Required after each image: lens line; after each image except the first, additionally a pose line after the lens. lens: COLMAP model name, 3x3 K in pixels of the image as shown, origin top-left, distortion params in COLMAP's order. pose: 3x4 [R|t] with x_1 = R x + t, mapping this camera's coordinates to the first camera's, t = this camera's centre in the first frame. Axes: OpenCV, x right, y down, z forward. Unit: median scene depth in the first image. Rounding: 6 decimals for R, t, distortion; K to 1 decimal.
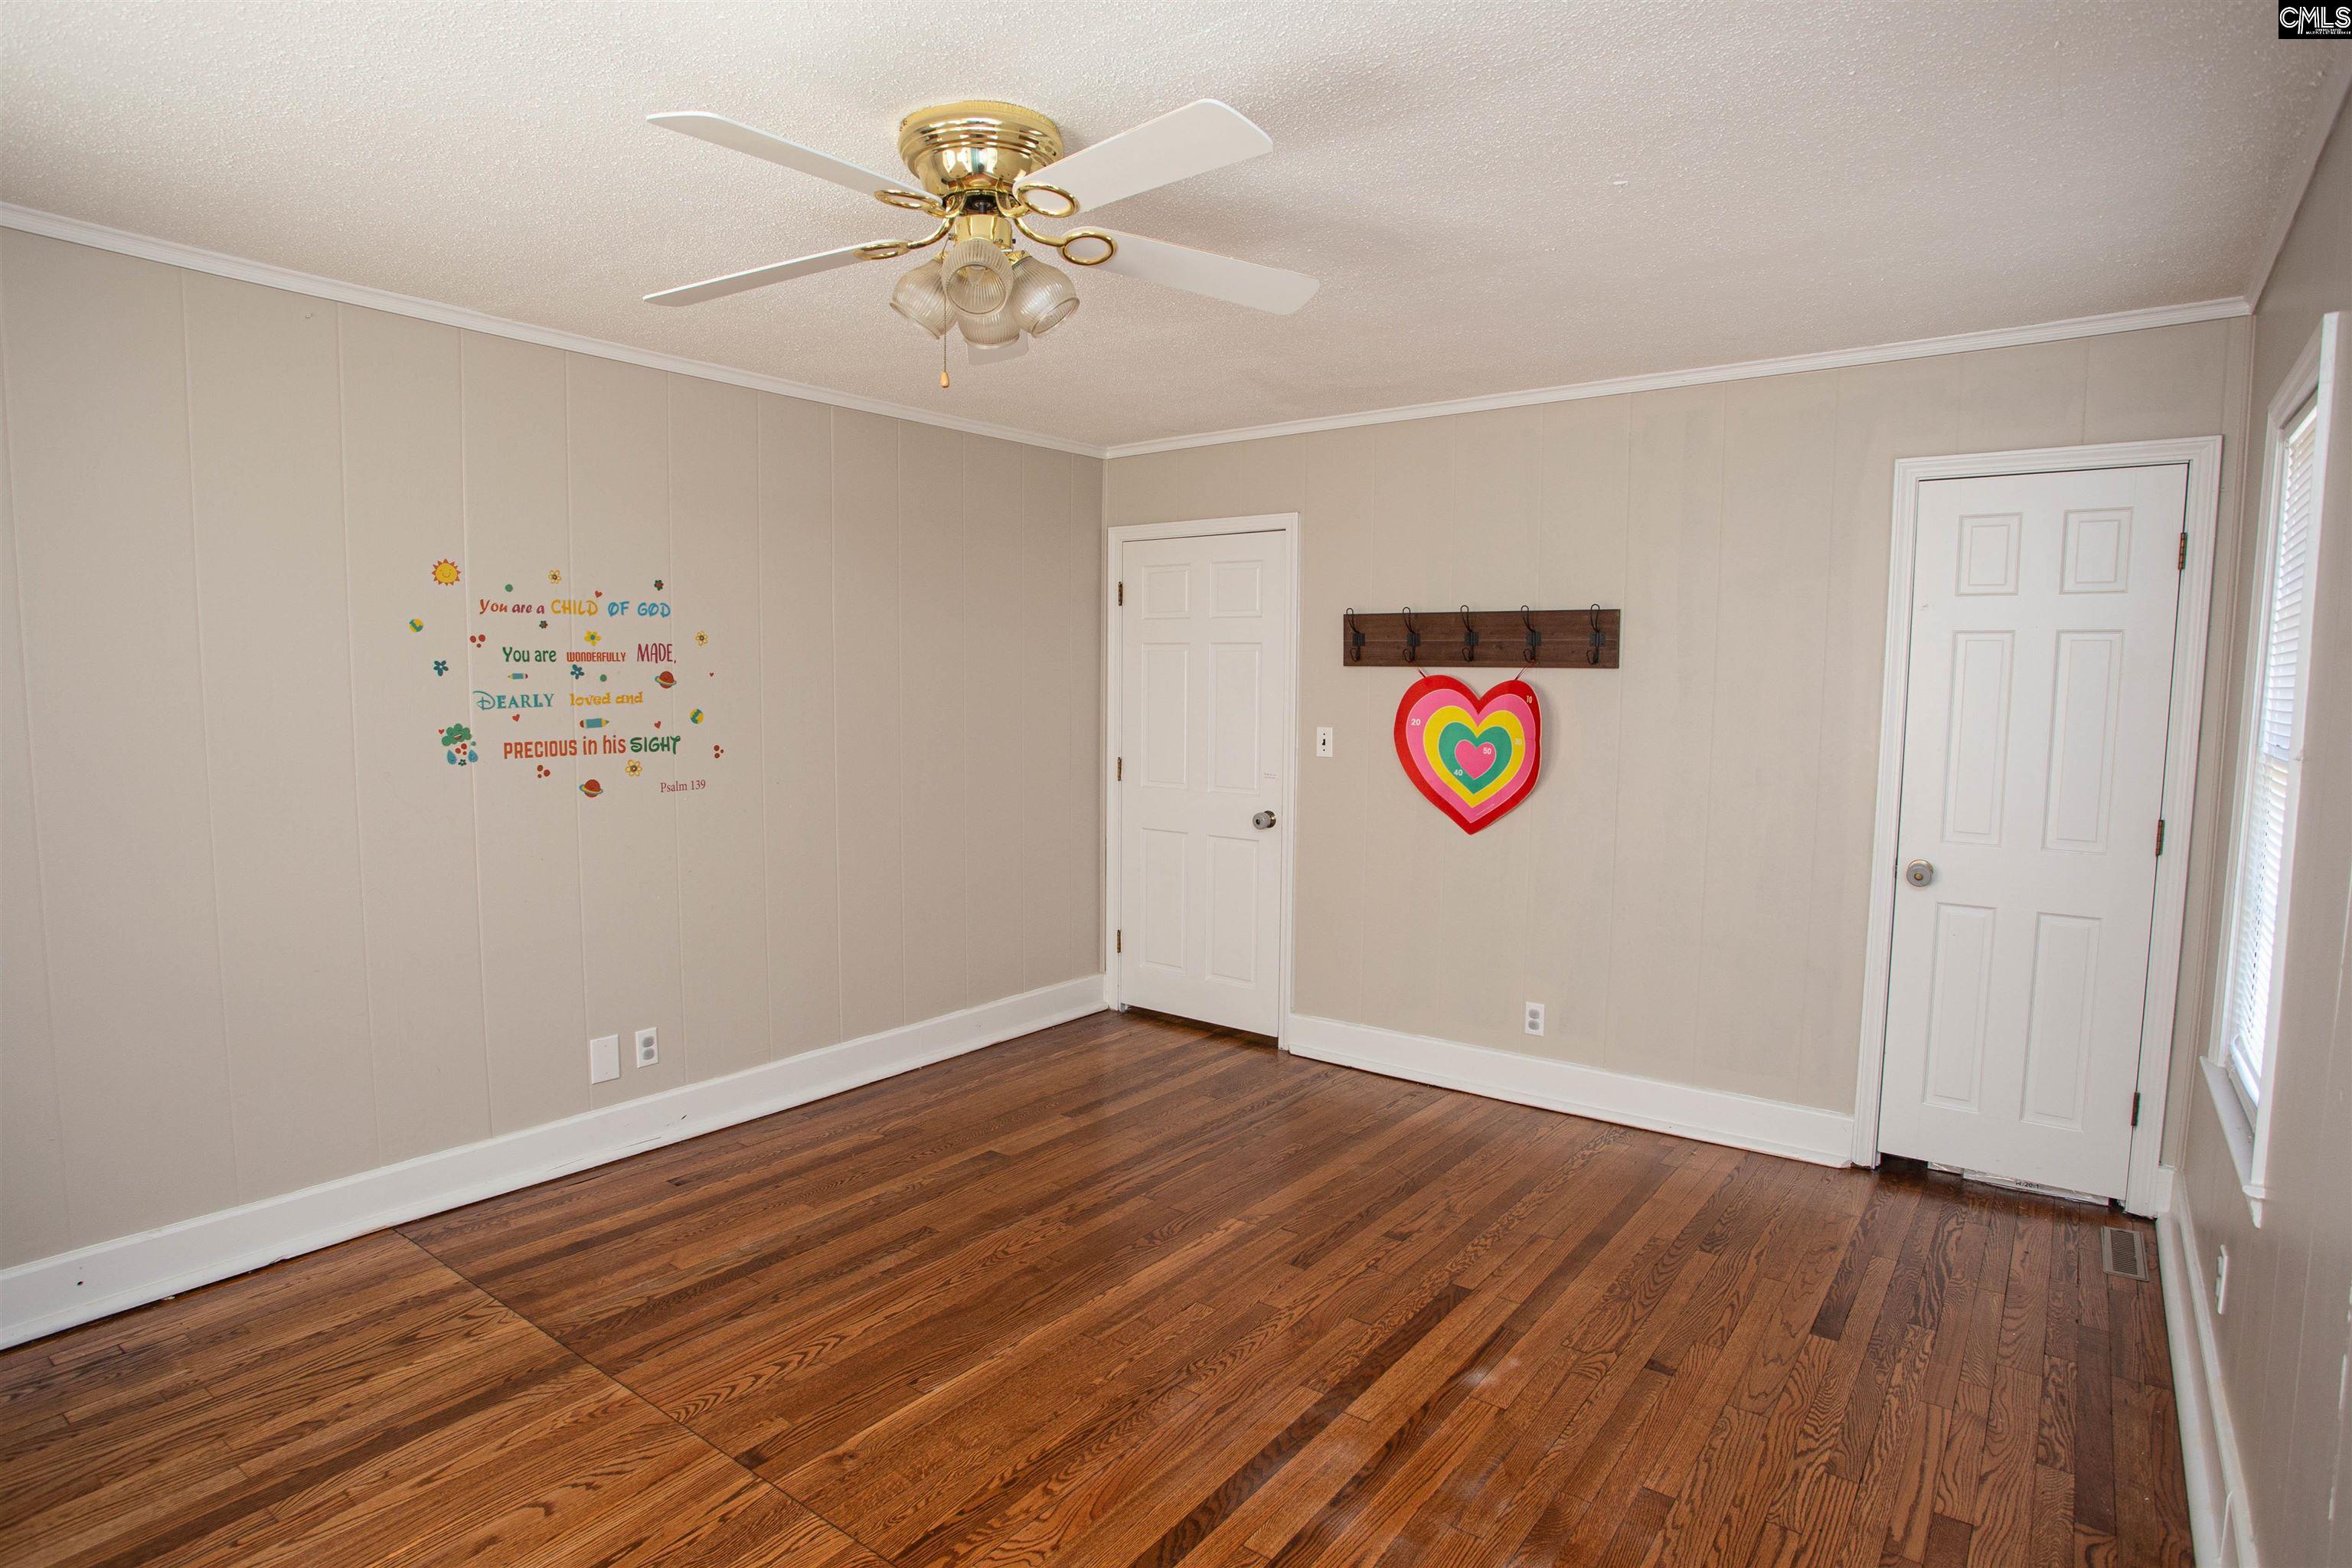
lens RADIAL K [[1232.9, 0, 1176.0], [0, 1232.9, 784.0], [0, 0, 1]] dist [-0.079725, 0.038308]
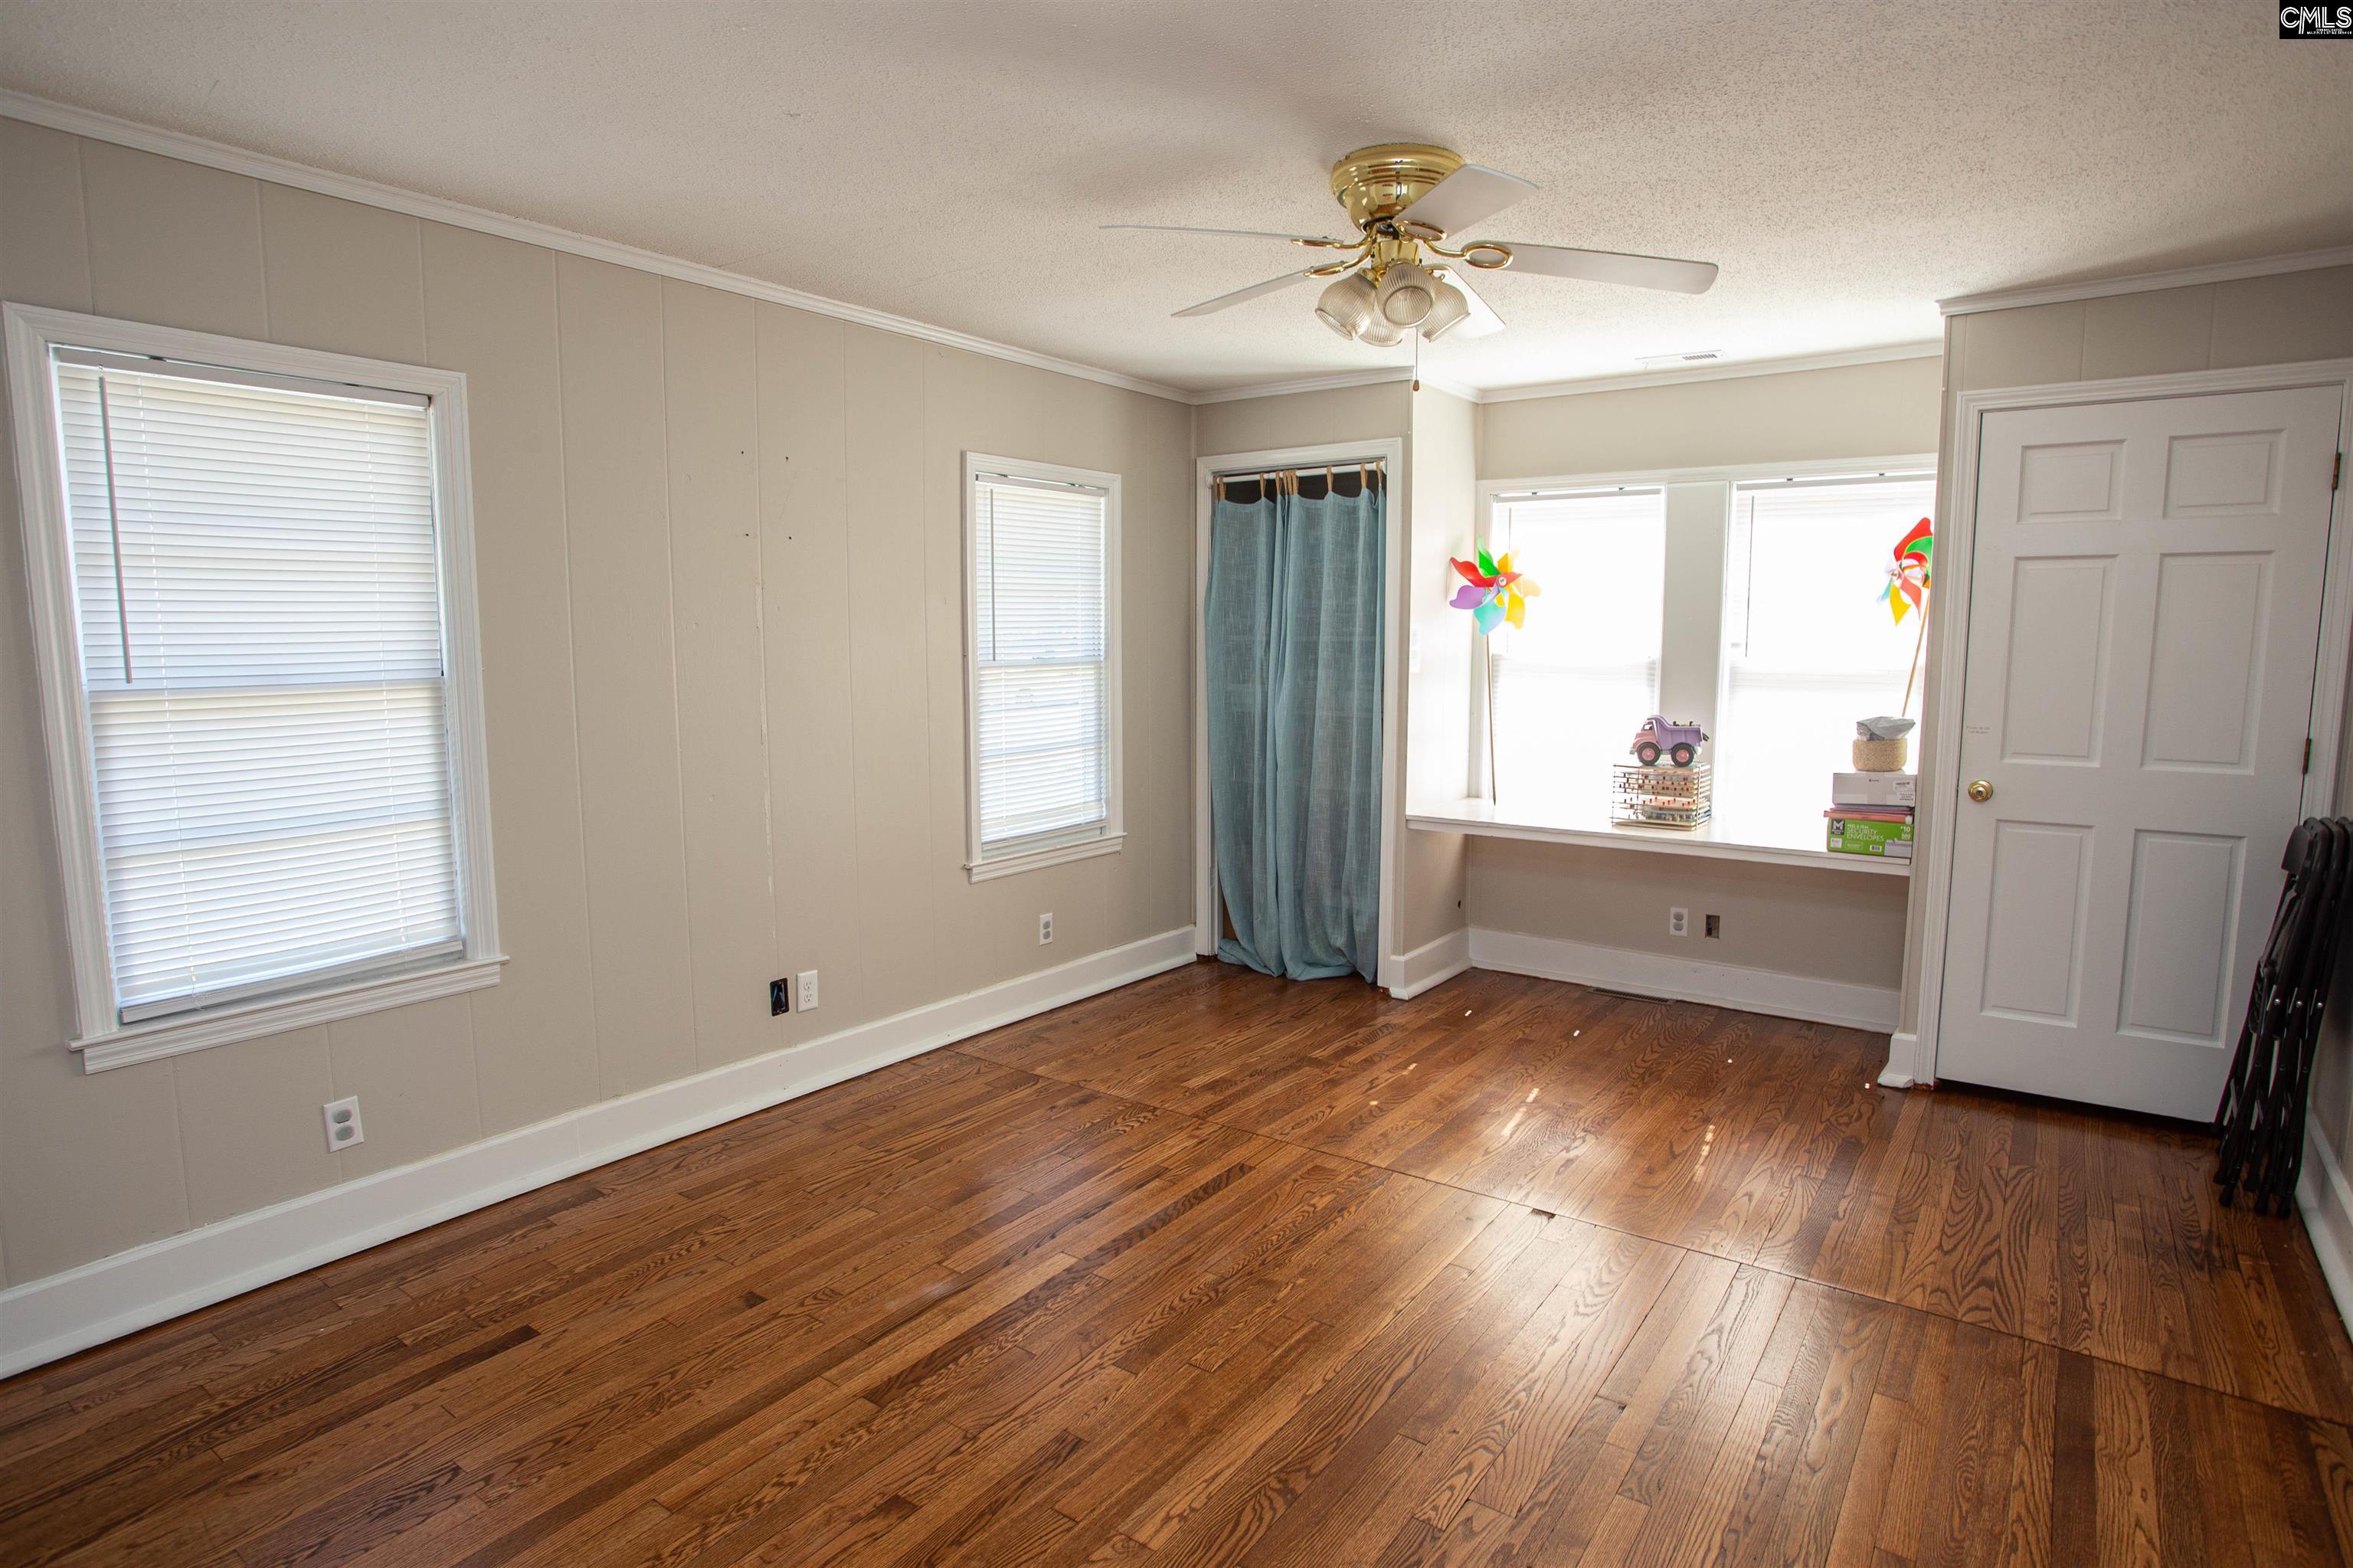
lens RADIAL K [[1284.1, 0, 1185.3], [0, 1284.1, 781.7], [0, 0, 1]] dist [-0.087654, 0.046103]
pose [[-0.999818, -0.006169, -0.018064, 0.040712], [-0.009733, 0.978836, 0.204413, -0.111550], [0.016421, 0.204552, -0.978718, 1.349185]]
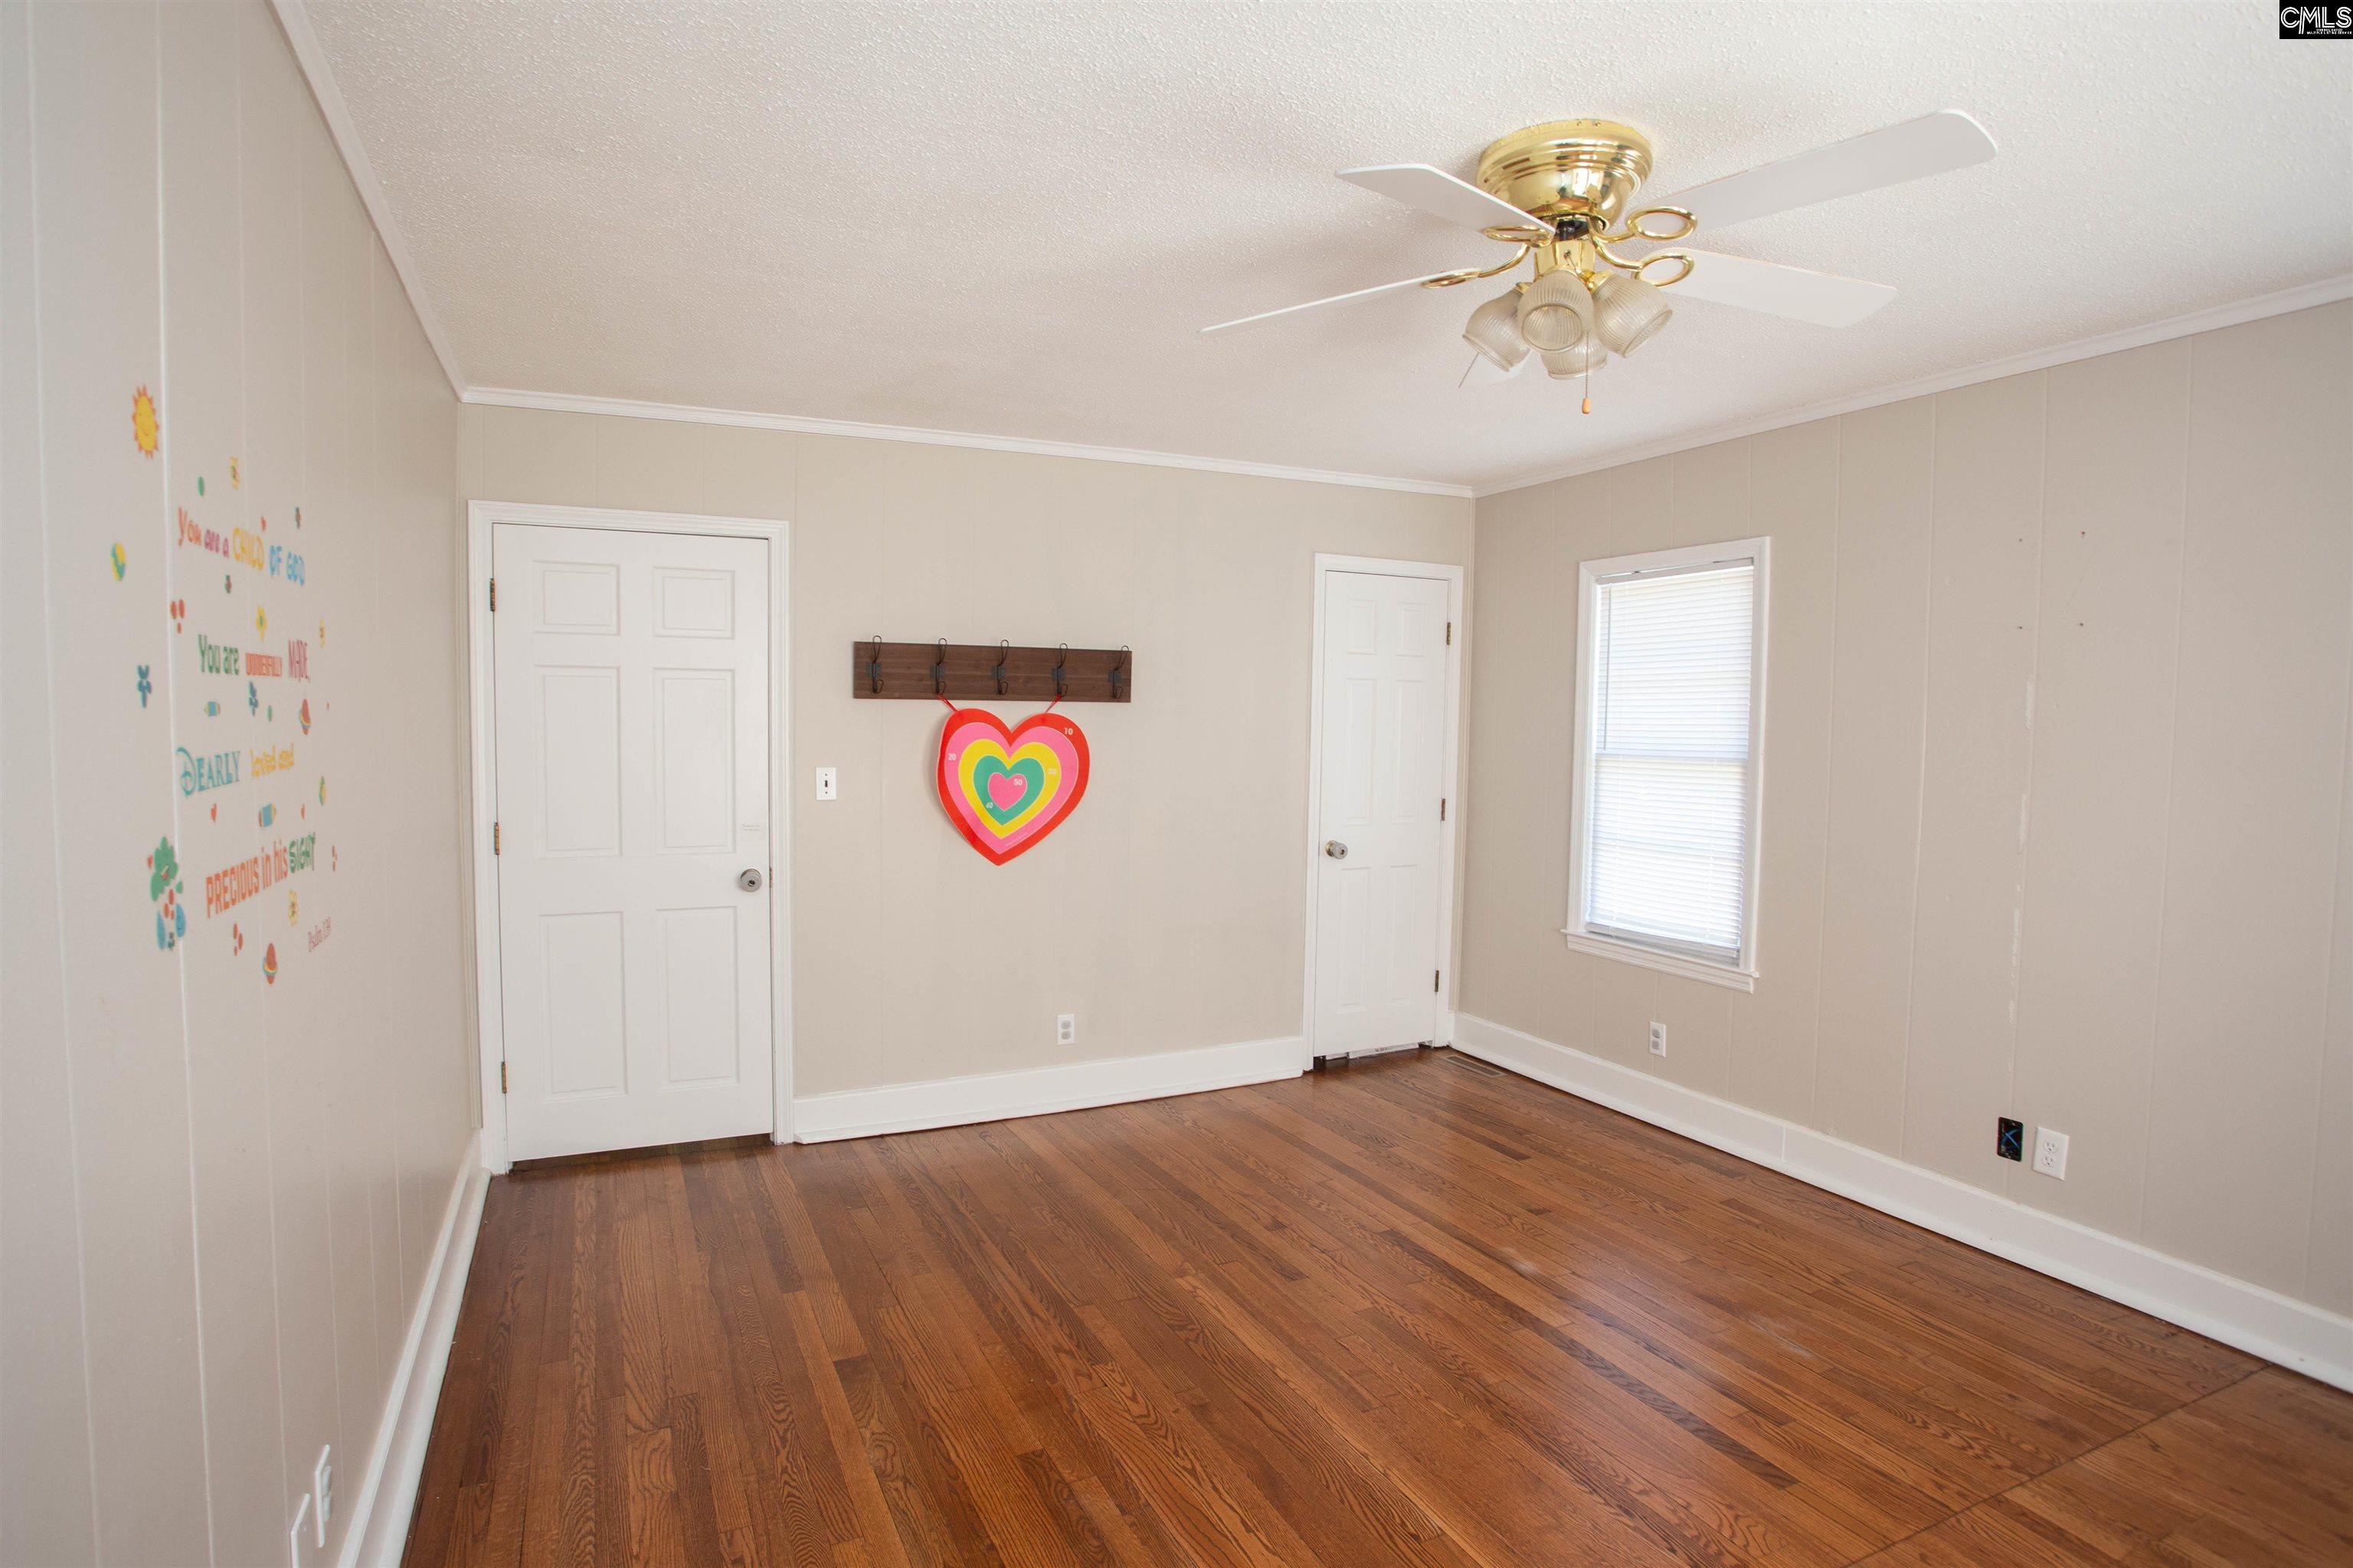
lens RADIAL K [[1188.6, 0, 1146.4], [0, 1188.6, 785.2], [0, 0, 1]] dist [-0.077246, 0.034651]
pose [[0.480734, -0.054401, 0.875177, -0.666272], [0.072450, 0.997125, 0.022185, -0.045407], [-0.873868, 0.052741, 0.483293, 0.497421]]
